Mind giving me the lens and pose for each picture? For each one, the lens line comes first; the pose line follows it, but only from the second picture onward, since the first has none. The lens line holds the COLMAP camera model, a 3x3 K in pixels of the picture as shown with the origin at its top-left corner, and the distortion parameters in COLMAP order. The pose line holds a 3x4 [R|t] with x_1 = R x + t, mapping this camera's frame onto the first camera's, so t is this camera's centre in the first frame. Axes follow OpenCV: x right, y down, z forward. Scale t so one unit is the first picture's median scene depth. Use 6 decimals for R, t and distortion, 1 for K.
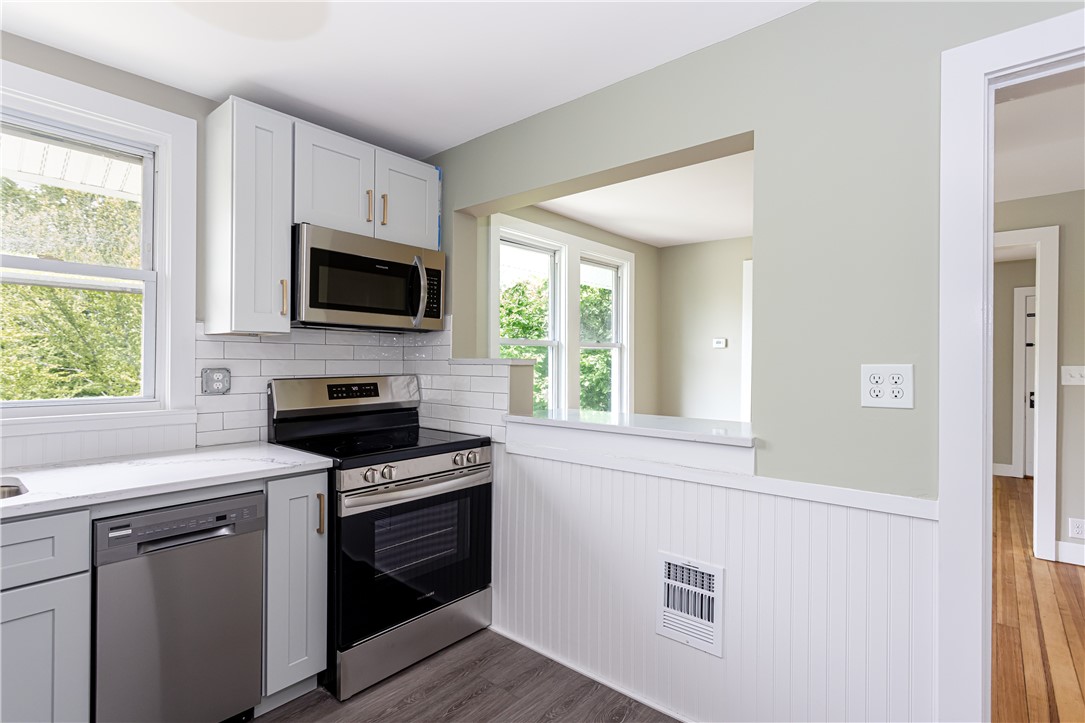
lens RADIAL K [[532.0, 0, 543.2], [0, 532.0, 358.9], [0, 0, 1]] dist [0.007670, 0.001196]
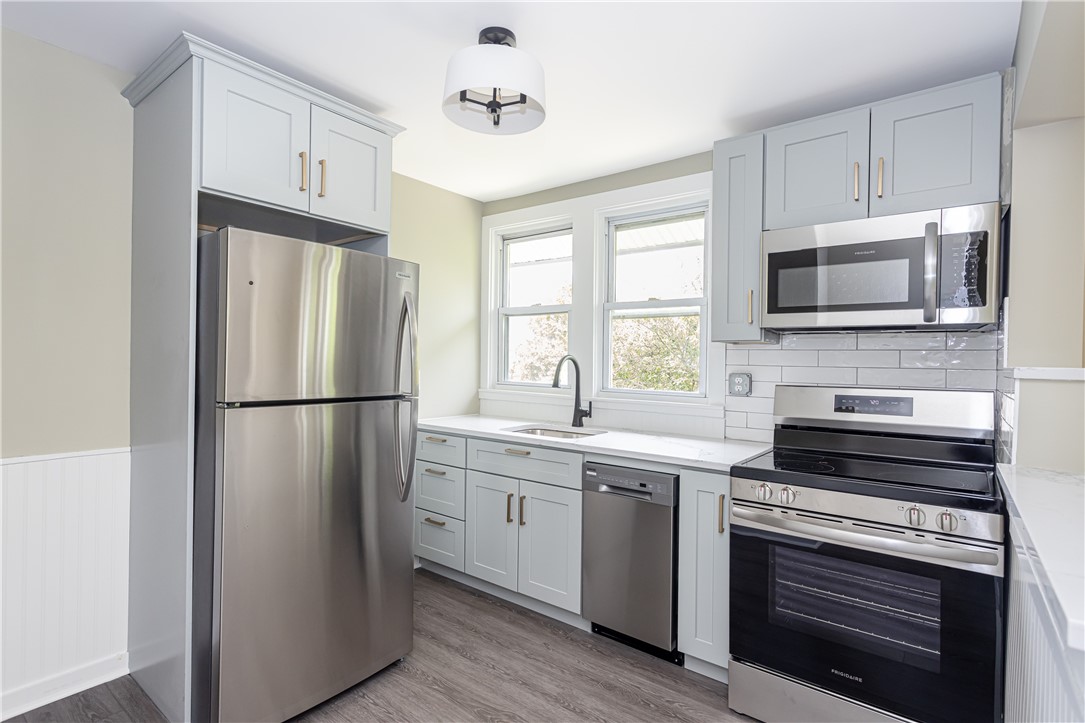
lens RADIAL K [[532.0, 0, 549.8], [0, 532.0, 366.2], [0, 0, 1]] dist [0.007670, 0.001196]
pose [[0.067630, 0.005309, -0.997696, 0.516107], [-0.013388, 0.999901, 0.004413, 0.002865], [0.997621, 0.013058, 0.067694, 0.514234]]
